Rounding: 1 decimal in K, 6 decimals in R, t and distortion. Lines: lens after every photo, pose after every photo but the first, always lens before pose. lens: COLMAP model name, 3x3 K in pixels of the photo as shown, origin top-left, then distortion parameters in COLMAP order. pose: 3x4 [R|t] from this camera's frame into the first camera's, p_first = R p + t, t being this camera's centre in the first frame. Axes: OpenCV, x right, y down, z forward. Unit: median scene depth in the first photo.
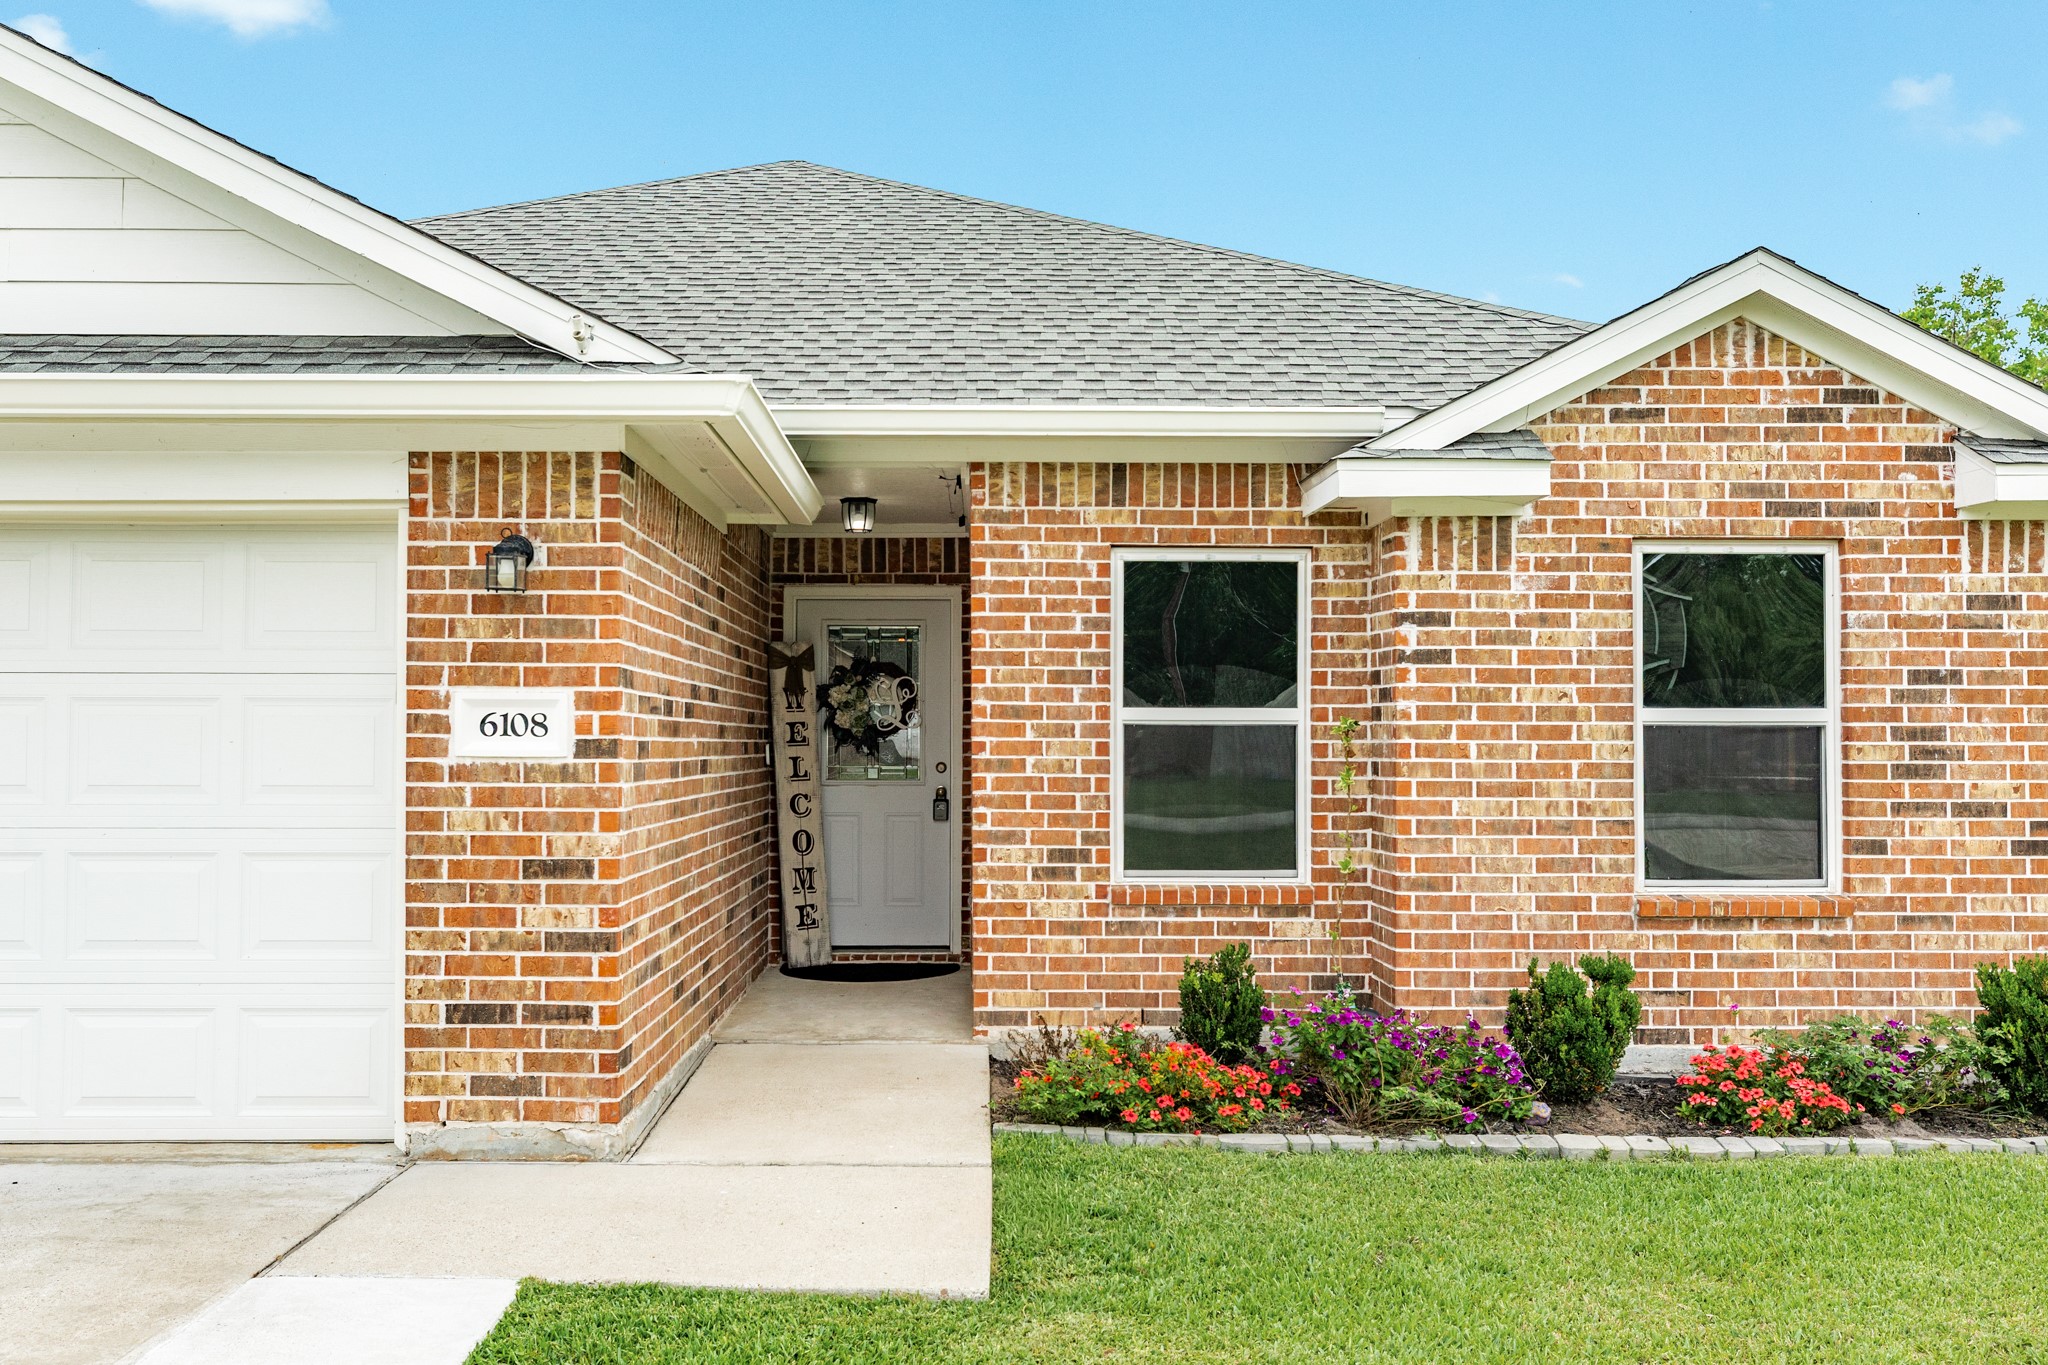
lens RADIAL K [[1774.6, 0, 1036.2], [0, 1774.6, 703.5], [0, 0, 1]] dist [0.003038, -0.000529]
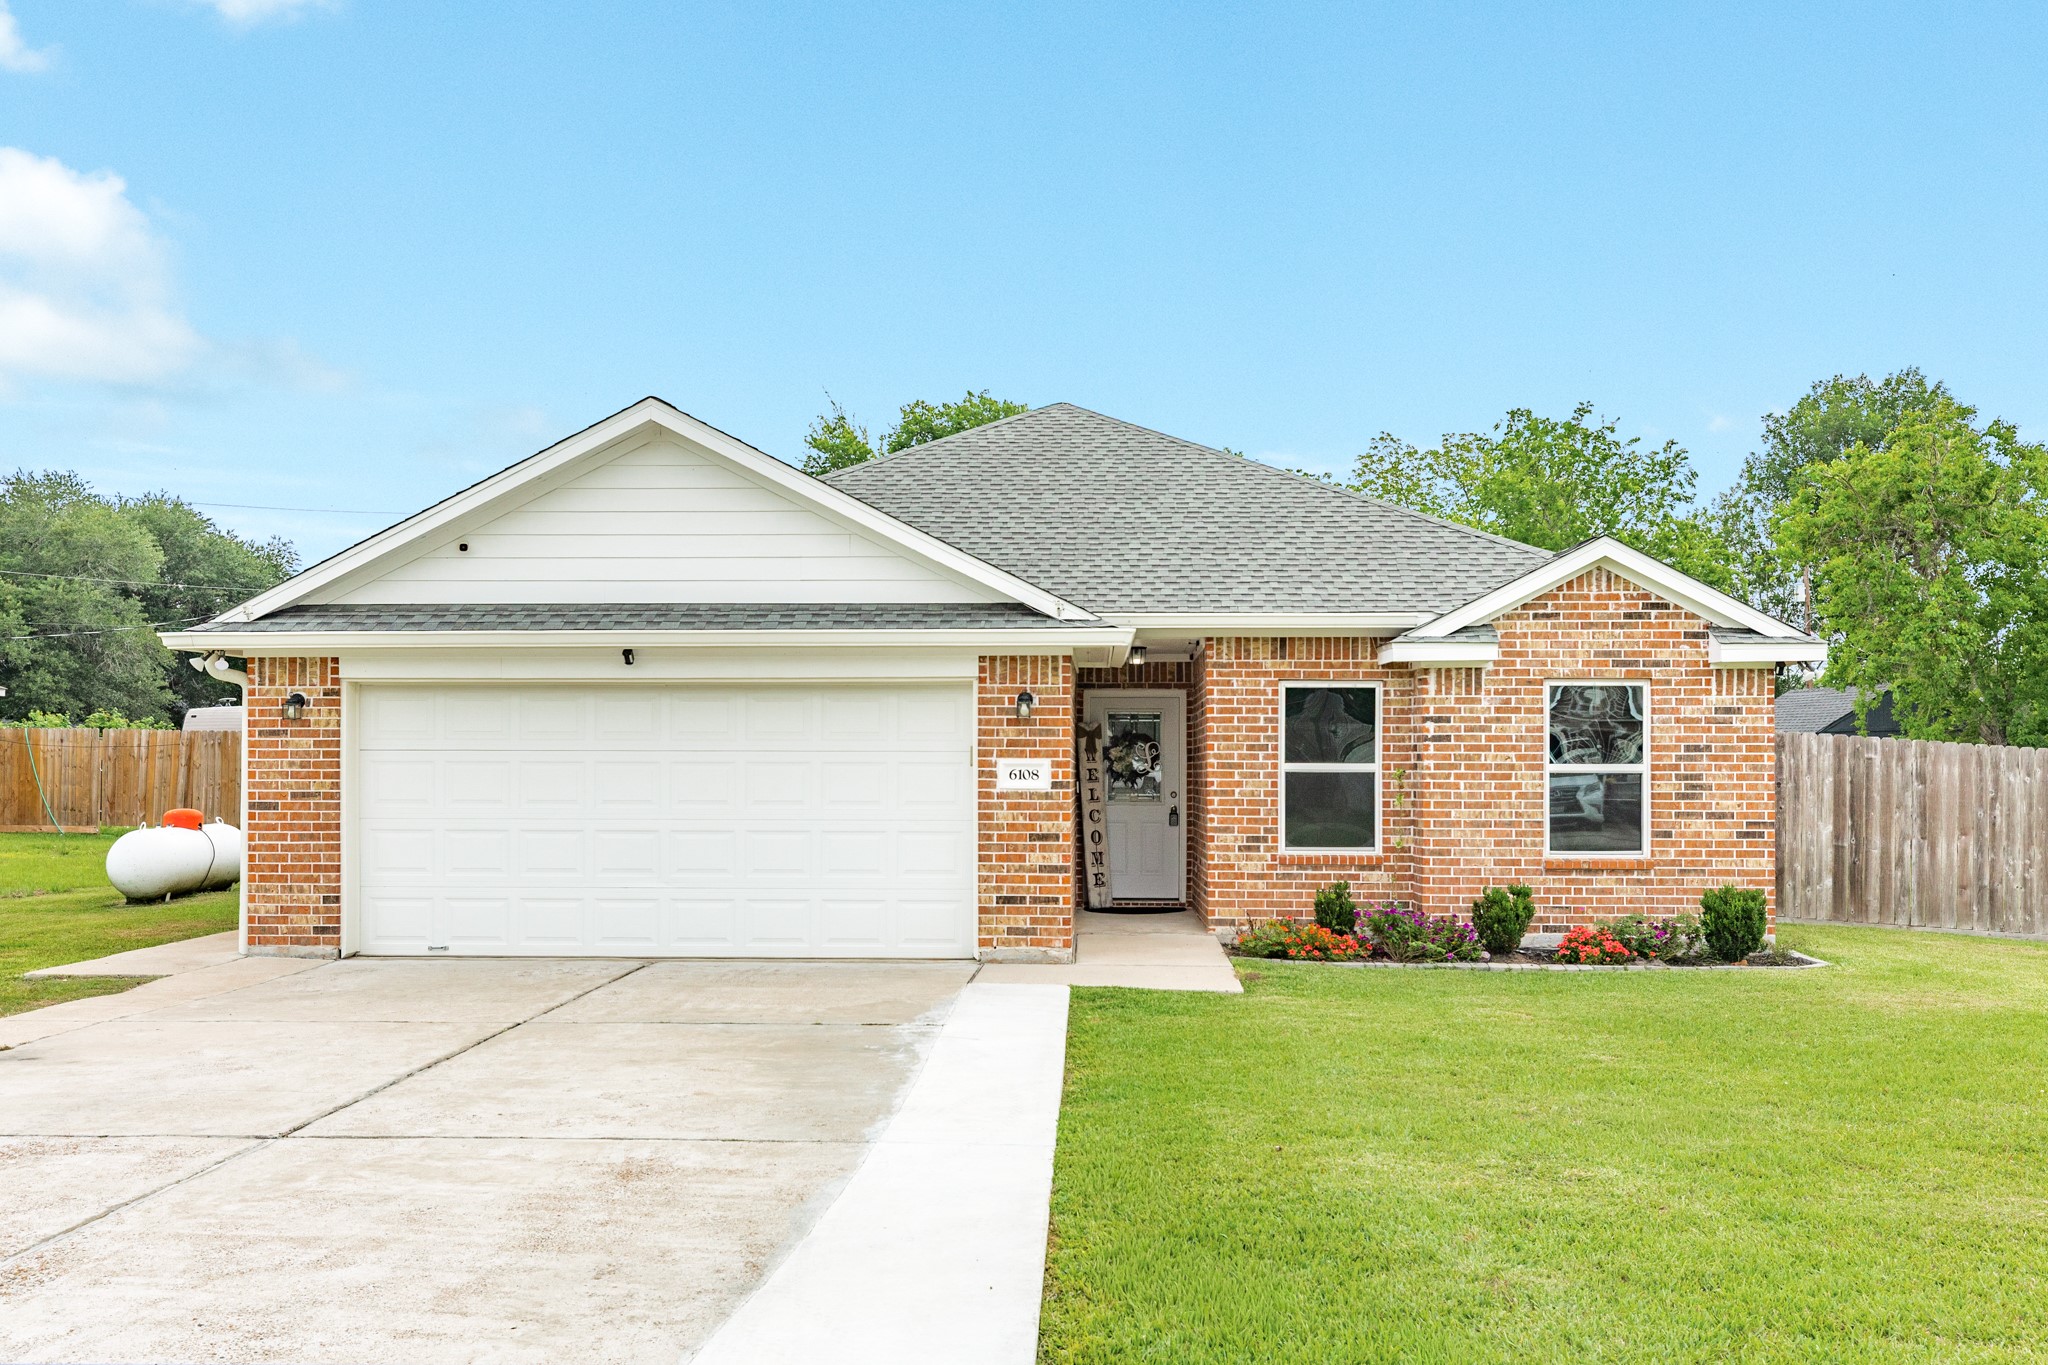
lens RADIAL K [[1857.8, 0, 1095.2], [0, 1857.8, 762.4], [0, 0, 1]] dist [0.003464, -0.001286]
pose [[0.999501, -0.000032, -0.031573, -0.099091], [0.000548, 0.999867, 0.016329, -0.033587], [0.031568, -0.016338, 0.999368, -1.090480]]
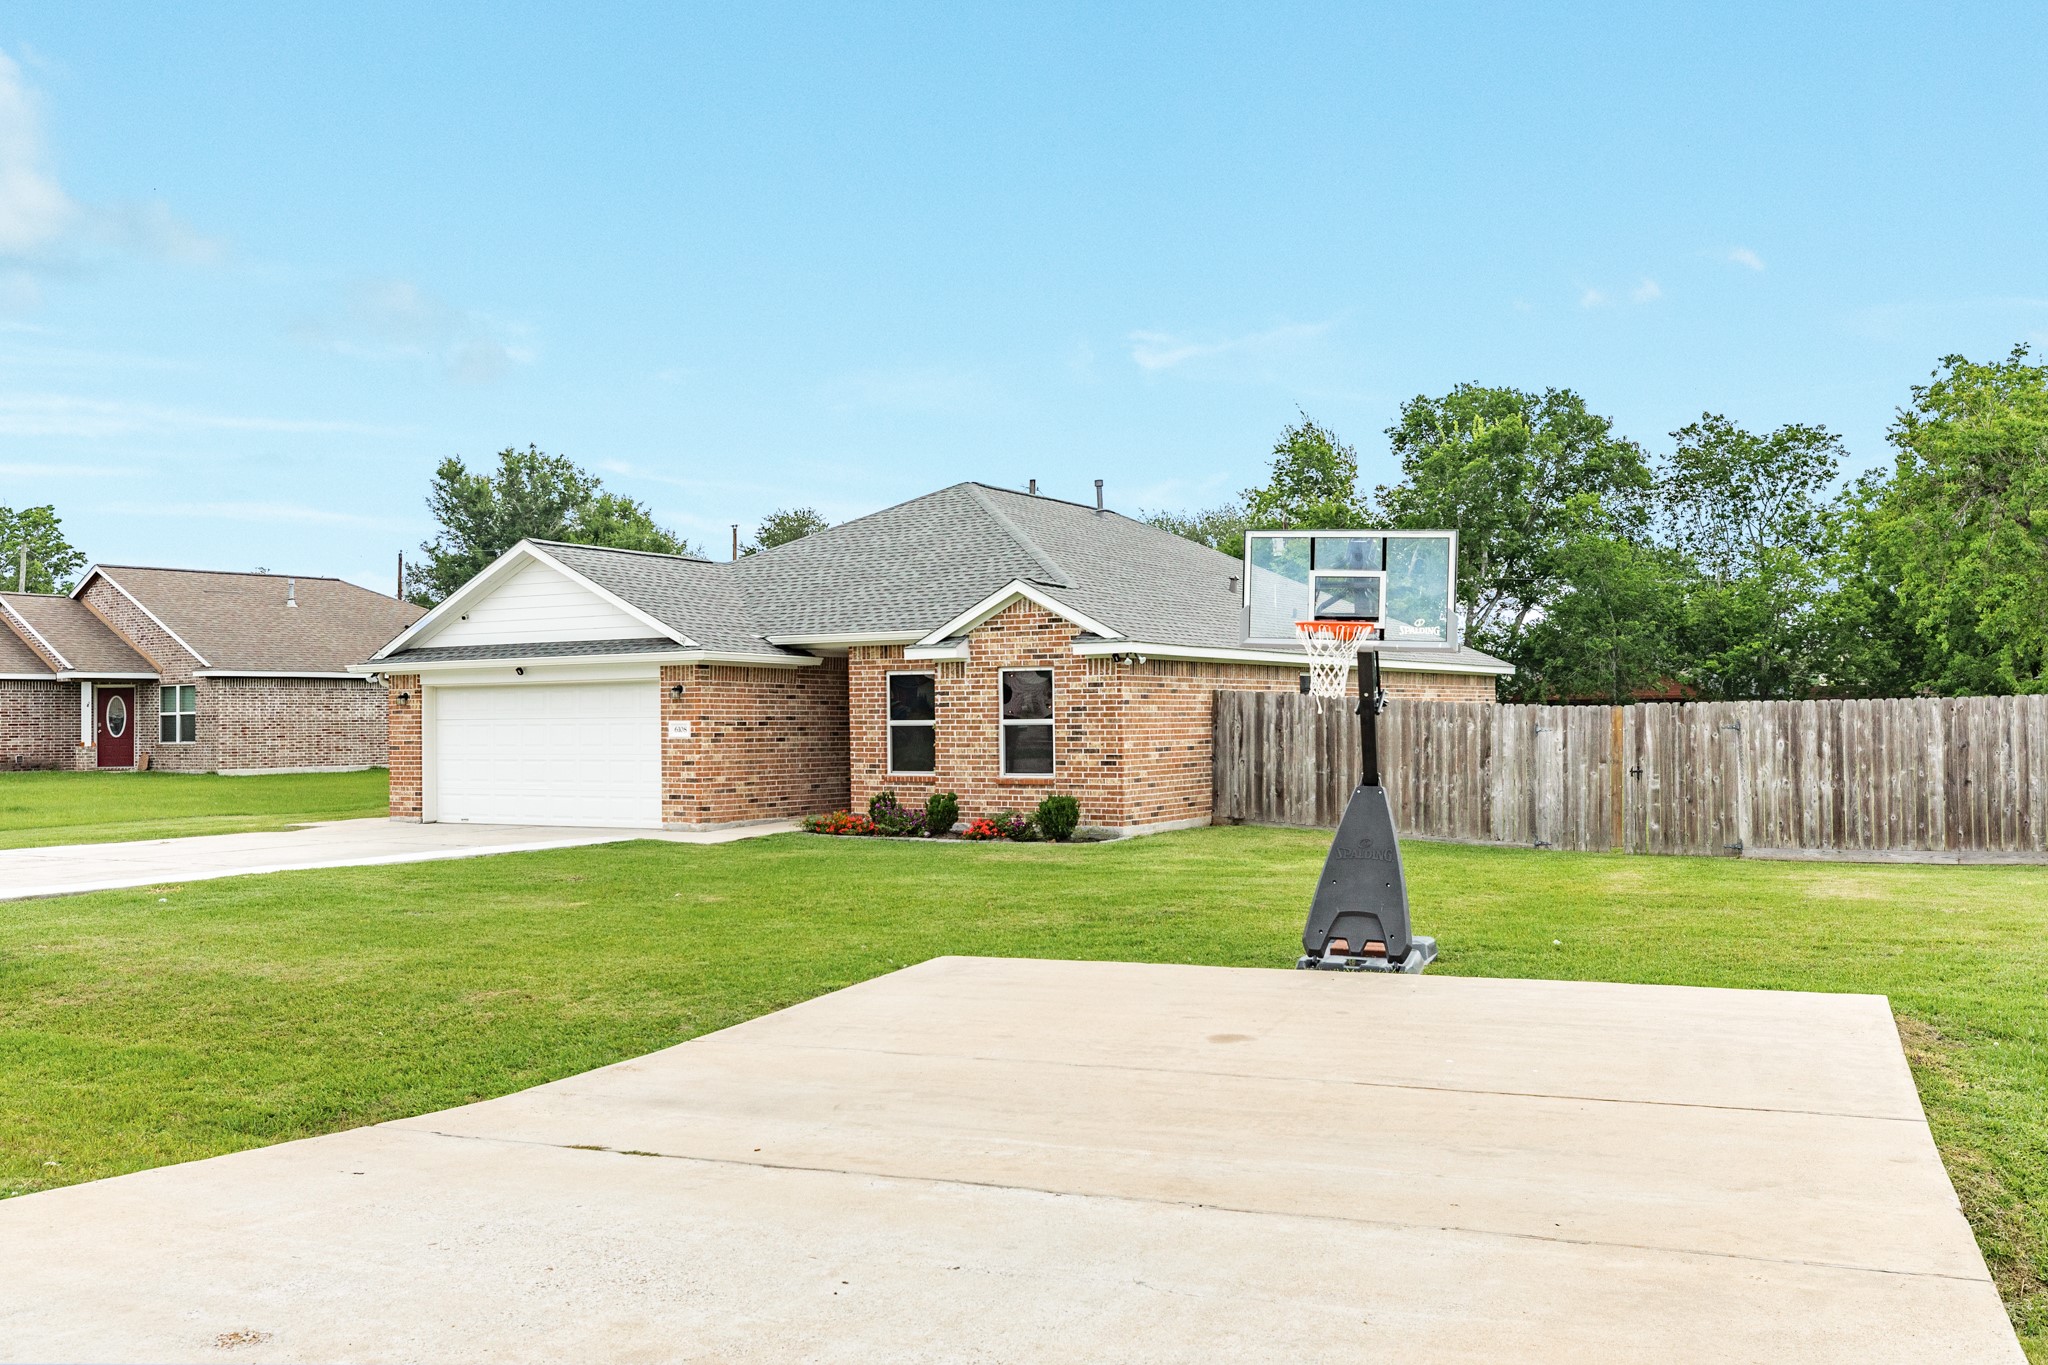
lens RADIAL K [[1857.8, 0, 1095.2], [0, 1857.8, 762.4], [0, 0, 1]] dist [0.003464, -0.001286]
pose [[0.864582, 0.000471, -0.502491, 2.186138], [0.021016, 0.999091, 0.037095, -0.041699], [0.502052, -0.042632, 0.863786, -1.832565]]
